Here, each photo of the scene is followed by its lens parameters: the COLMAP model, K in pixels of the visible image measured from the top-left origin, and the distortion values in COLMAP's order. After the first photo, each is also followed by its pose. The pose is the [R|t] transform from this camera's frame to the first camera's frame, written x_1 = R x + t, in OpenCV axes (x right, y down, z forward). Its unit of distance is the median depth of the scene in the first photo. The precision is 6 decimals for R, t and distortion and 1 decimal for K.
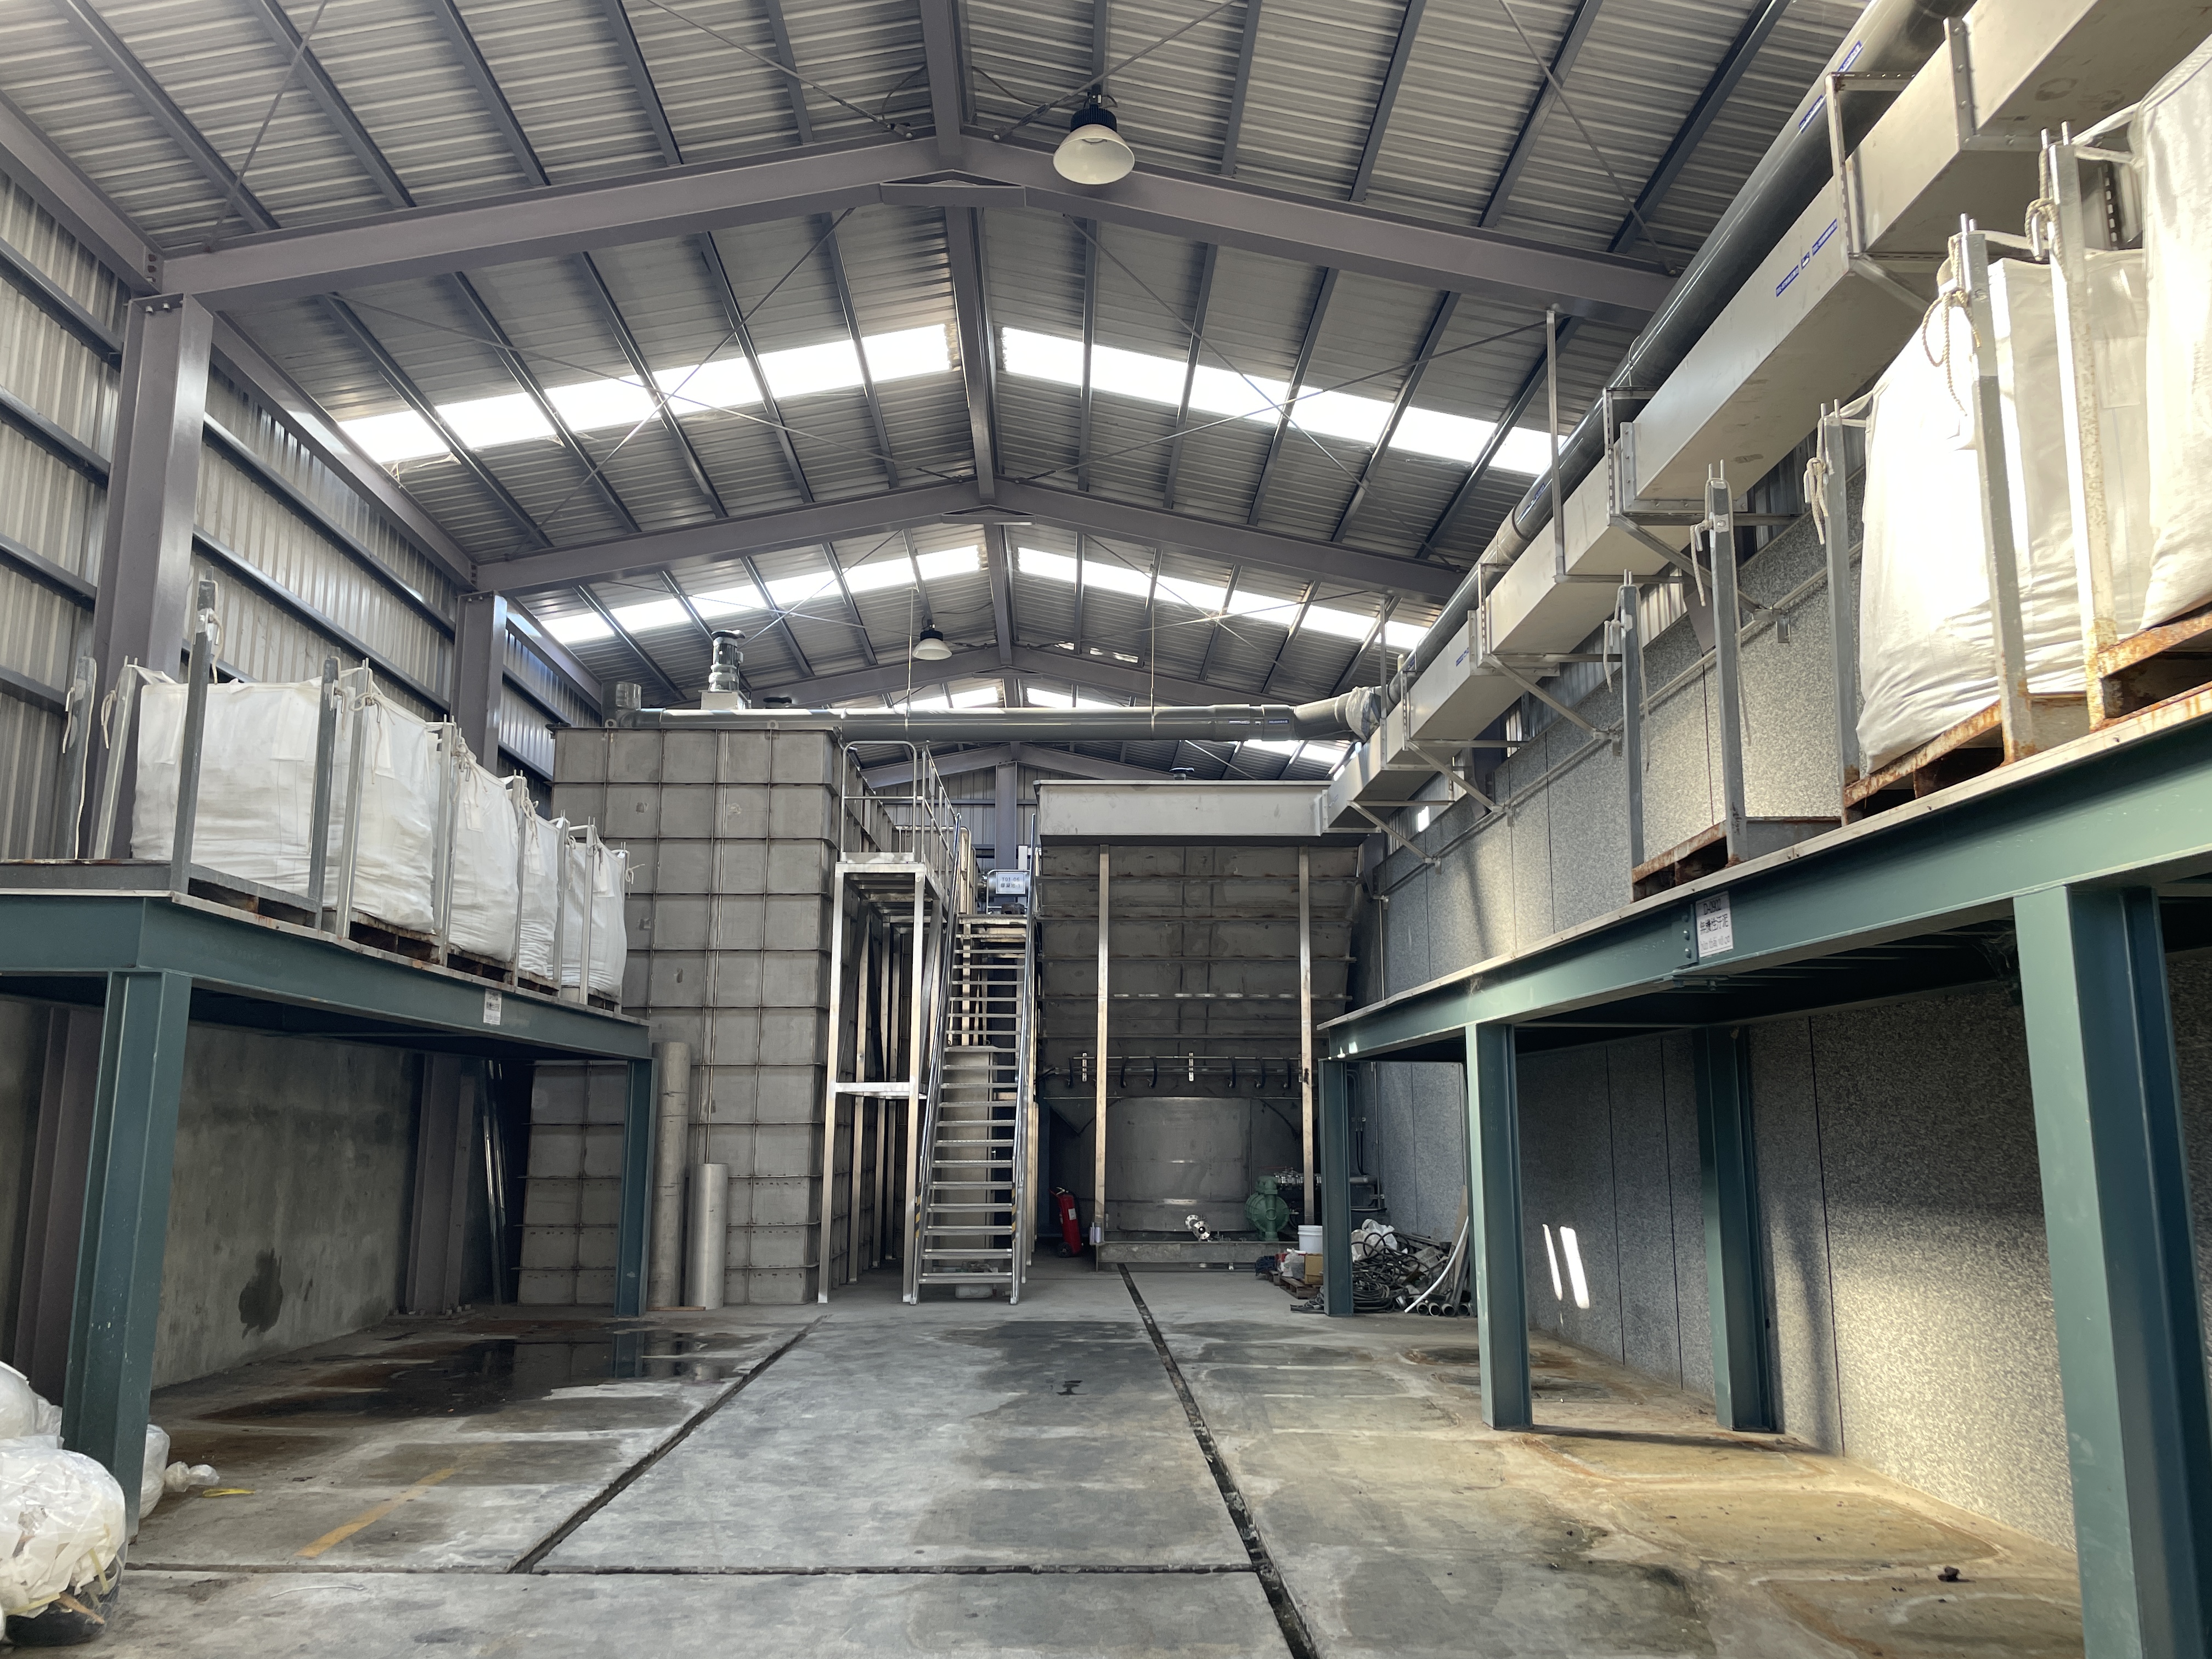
lens RADIAL K [[1685.7, 0, 1101.9], [0, 1685.7, 834.0], [0, 0, 1]] dist [0.008661, 0.000451]
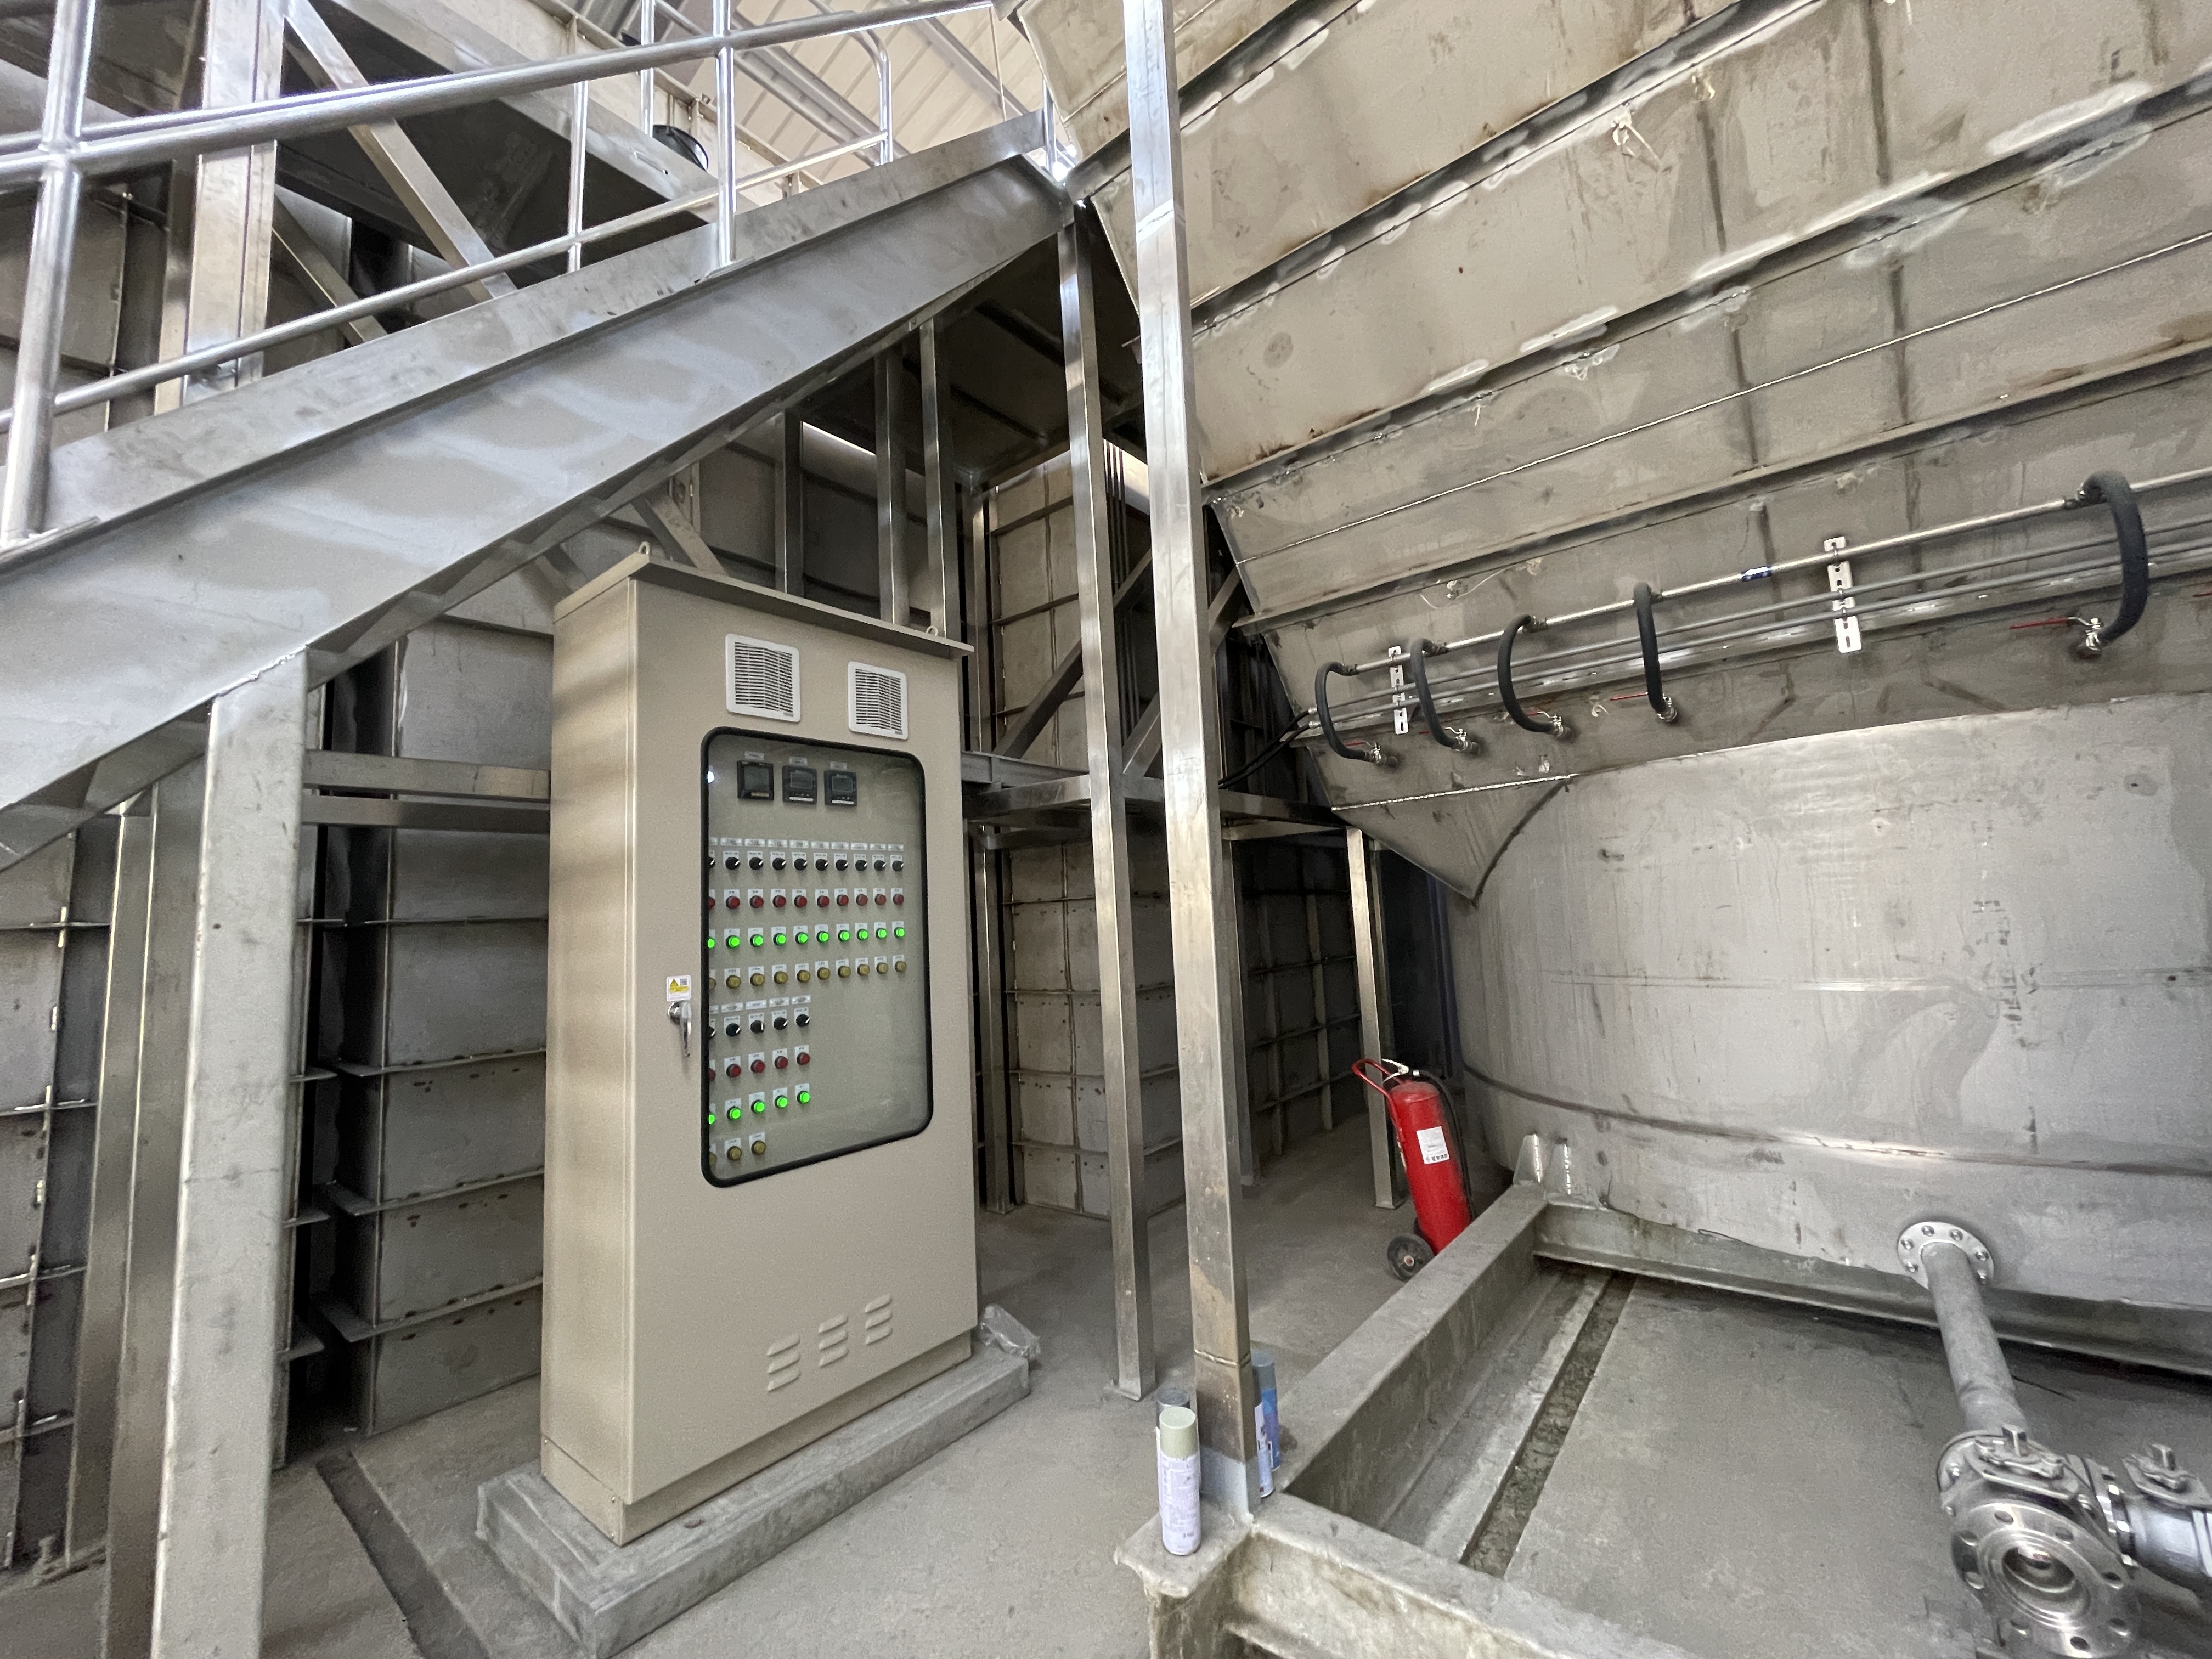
lens RADIAL K [[893.1, 0, 1105.3], [0, 893.1, 830.4], [0, 0, 1]] dist [-0.002227, 0.000237]
pose [[0.760246, -0.106501, -0.640846, 0.052841], [0.163073, 0.986171, 0.029567, 0.155727], [0.628834, -0.126983, 0.767100, 0.866797]]
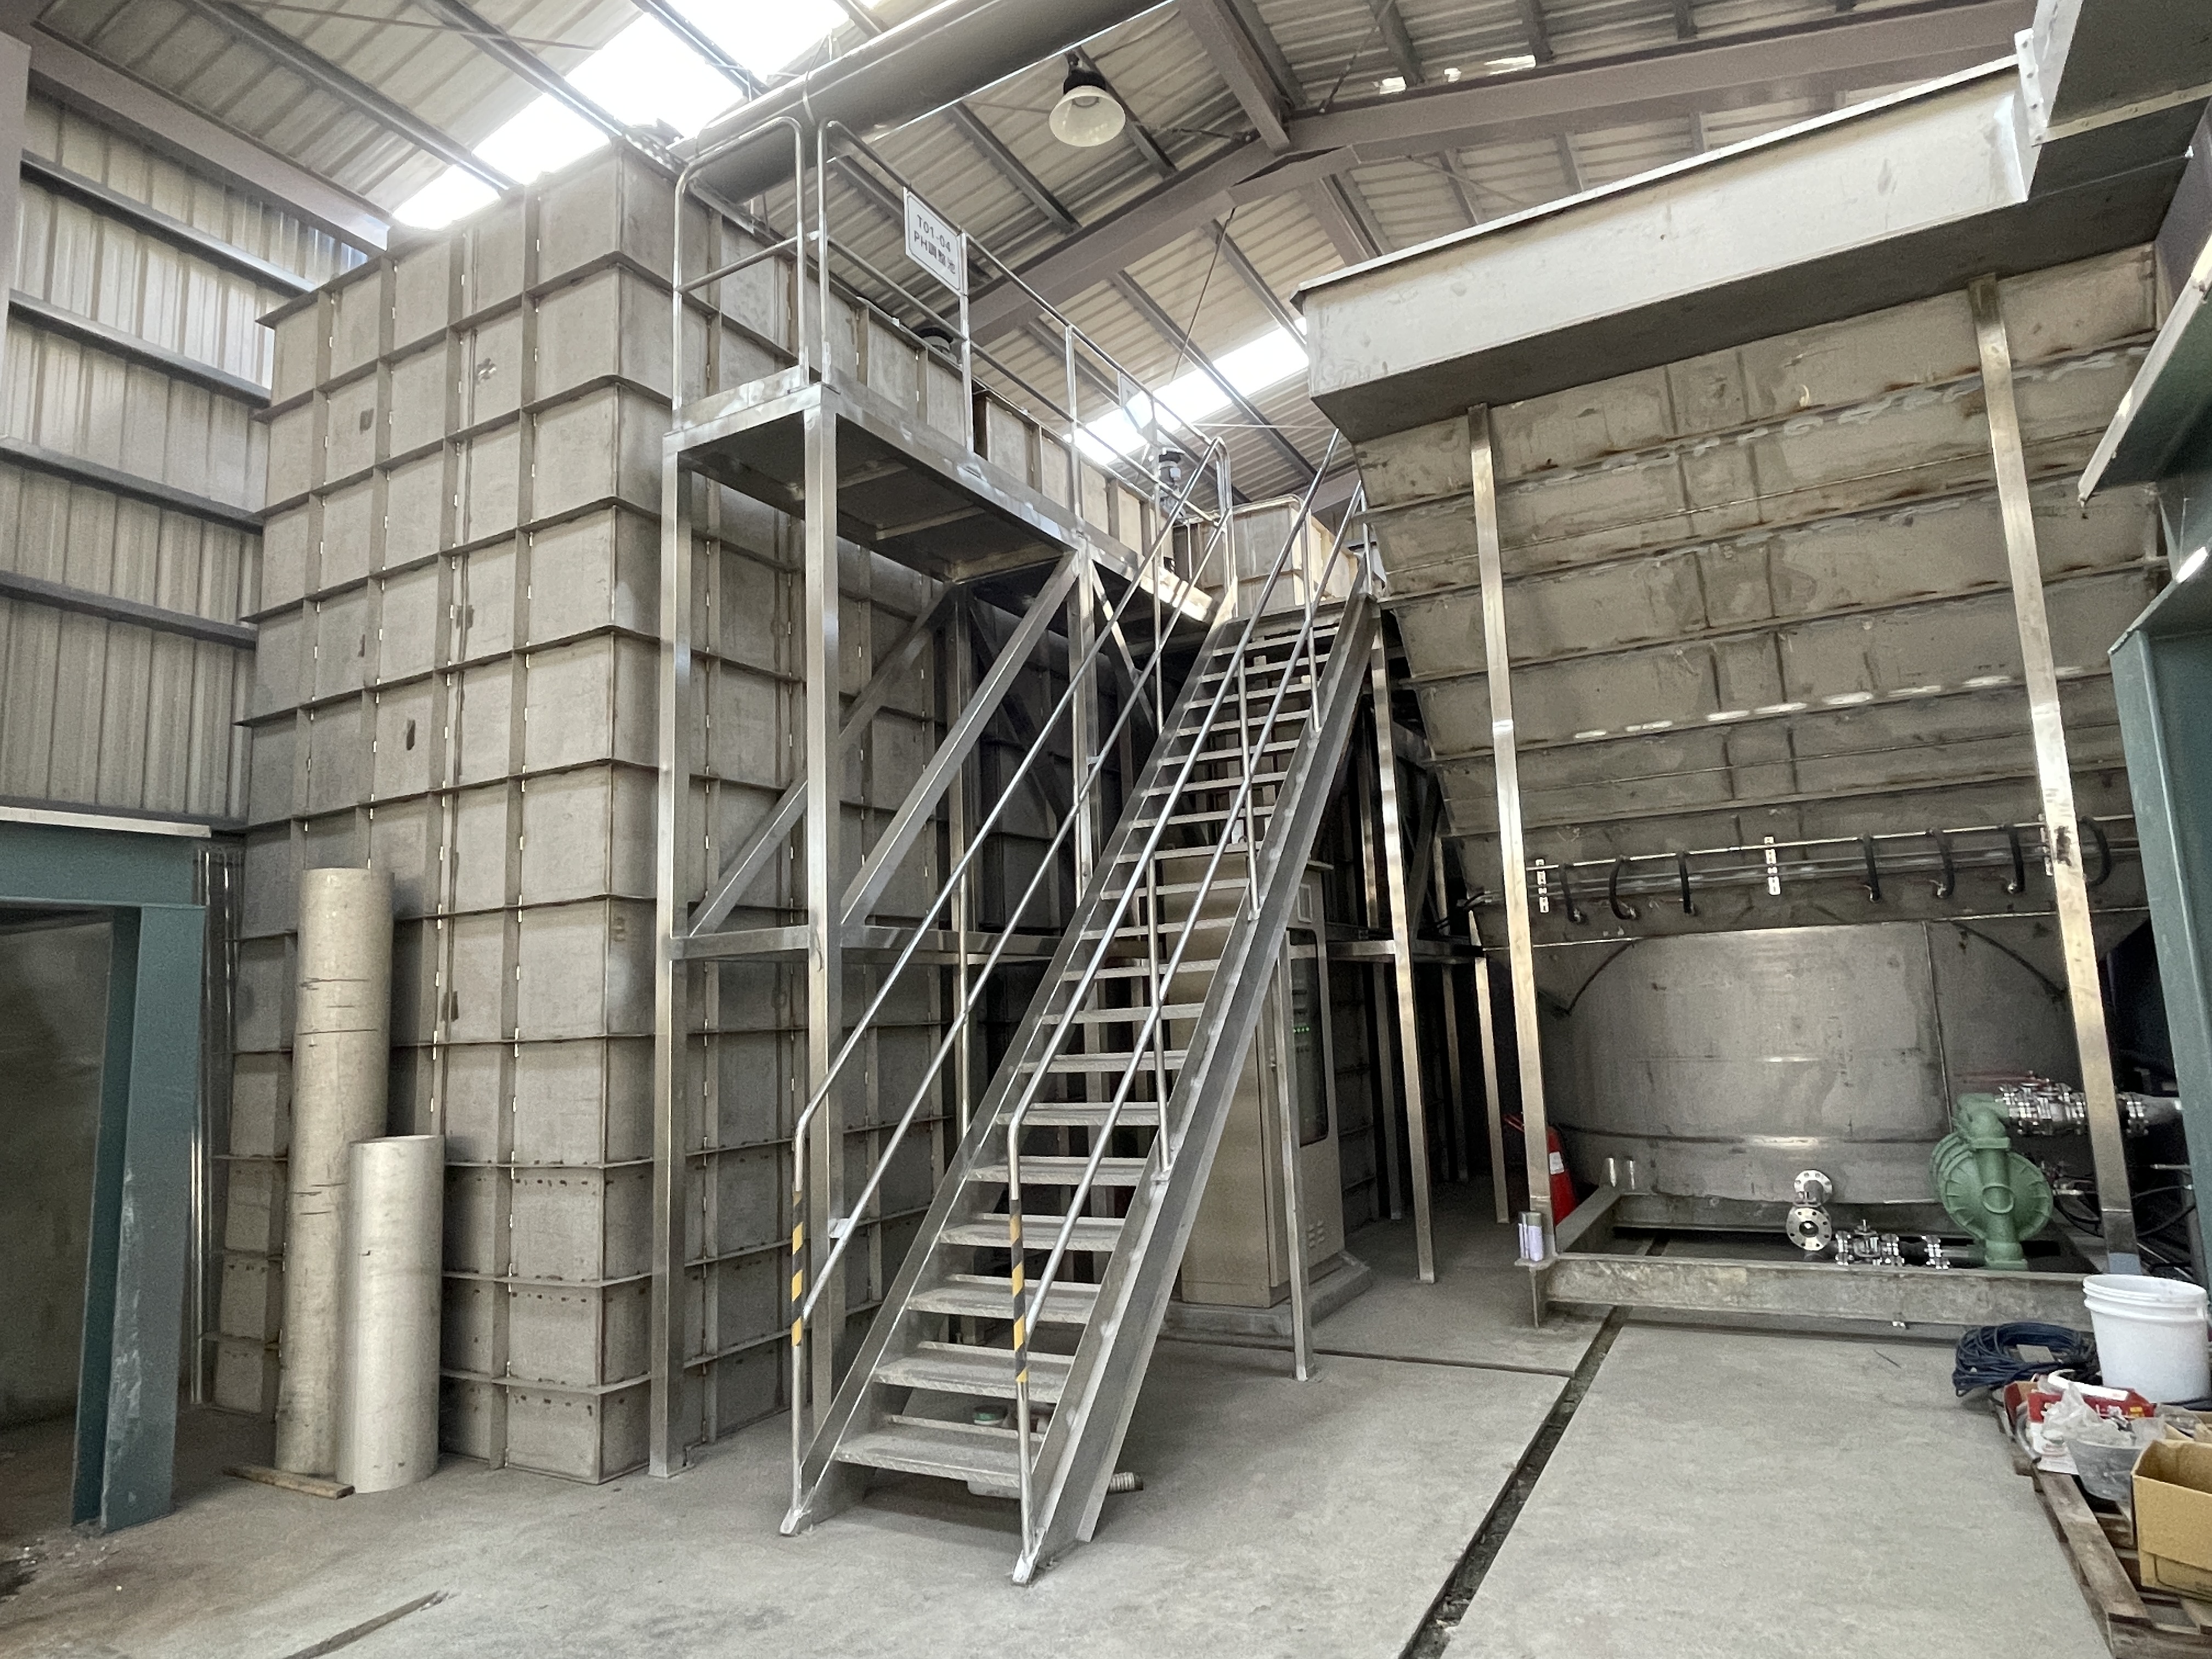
lens RADIAL K [[1297.8, 0, 1108.9], [0, 1297.8, 826.3], [0, 0, 1]] dist [-0.005514, -0.001978]
pose [[0.863878, -0.108433, -0.491891, 0.075311], [0.129264, 0.991574, 0.008435, 0.103156], [0.486832, -0.070871, 0.870616, 0.608359]]
